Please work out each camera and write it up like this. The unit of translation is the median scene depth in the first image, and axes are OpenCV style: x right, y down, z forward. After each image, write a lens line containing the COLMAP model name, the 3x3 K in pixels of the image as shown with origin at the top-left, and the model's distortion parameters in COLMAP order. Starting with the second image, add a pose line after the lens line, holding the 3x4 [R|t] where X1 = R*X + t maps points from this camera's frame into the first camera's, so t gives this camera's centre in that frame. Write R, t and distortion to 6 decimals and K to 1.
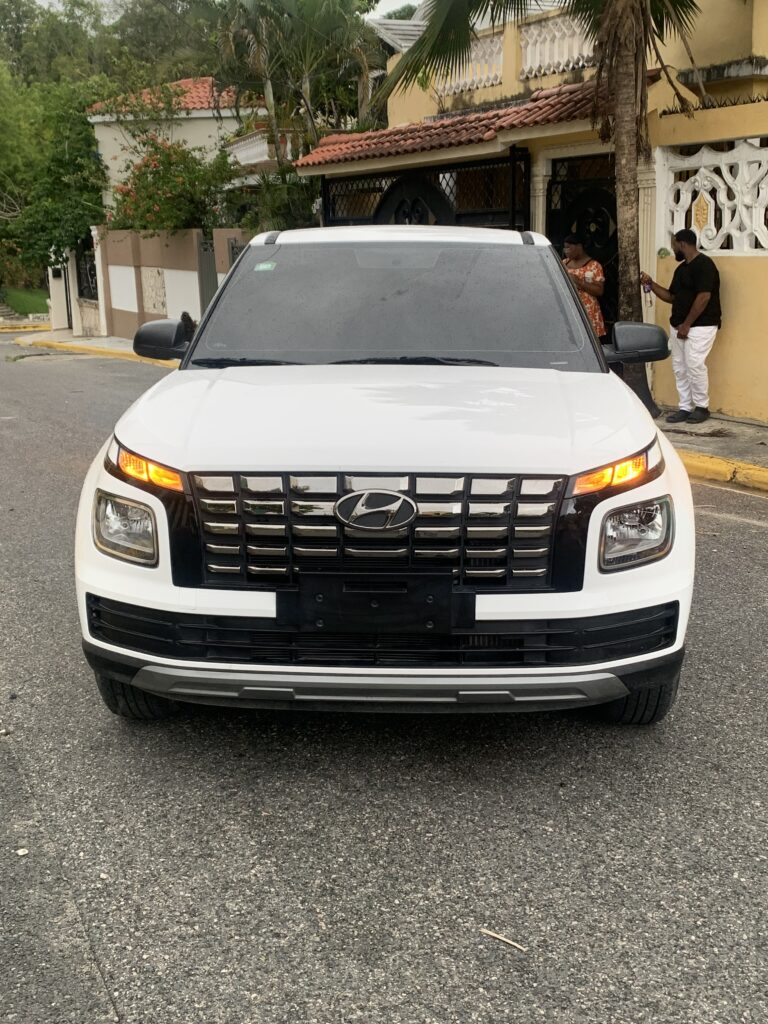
lens RADIAL K [[1139.6, 0, 384.0], [0, 1139.6, 512.0], [0, 0, 1]] dist [0.107538, -0.291707]
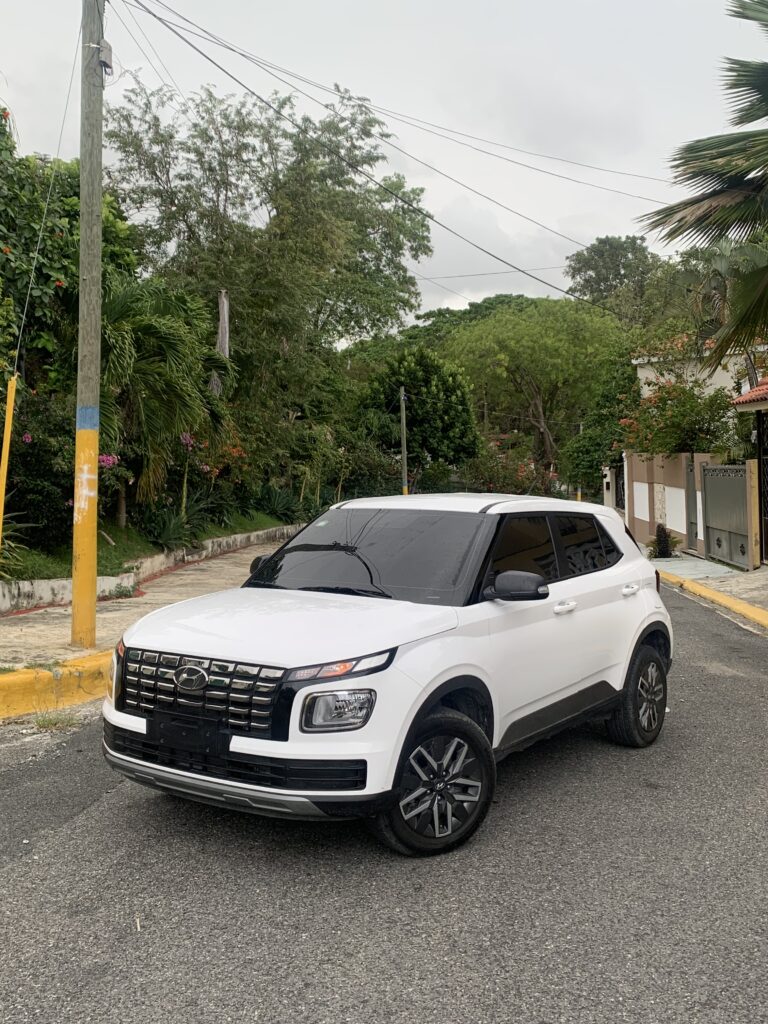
lens RADIAL K [[1052.7, 0, 384.0], [0, 1052.7, 512.0], [0, 0, 1]] dist [-0.010894, -0.021137]
pose [[0.847954, 0.016327, -0.529818, 0.312653], [-0.107017, 0.984216, -0.140948, -0.016022], [0.519154, 0.176217, 0.836317, -0.064793]]
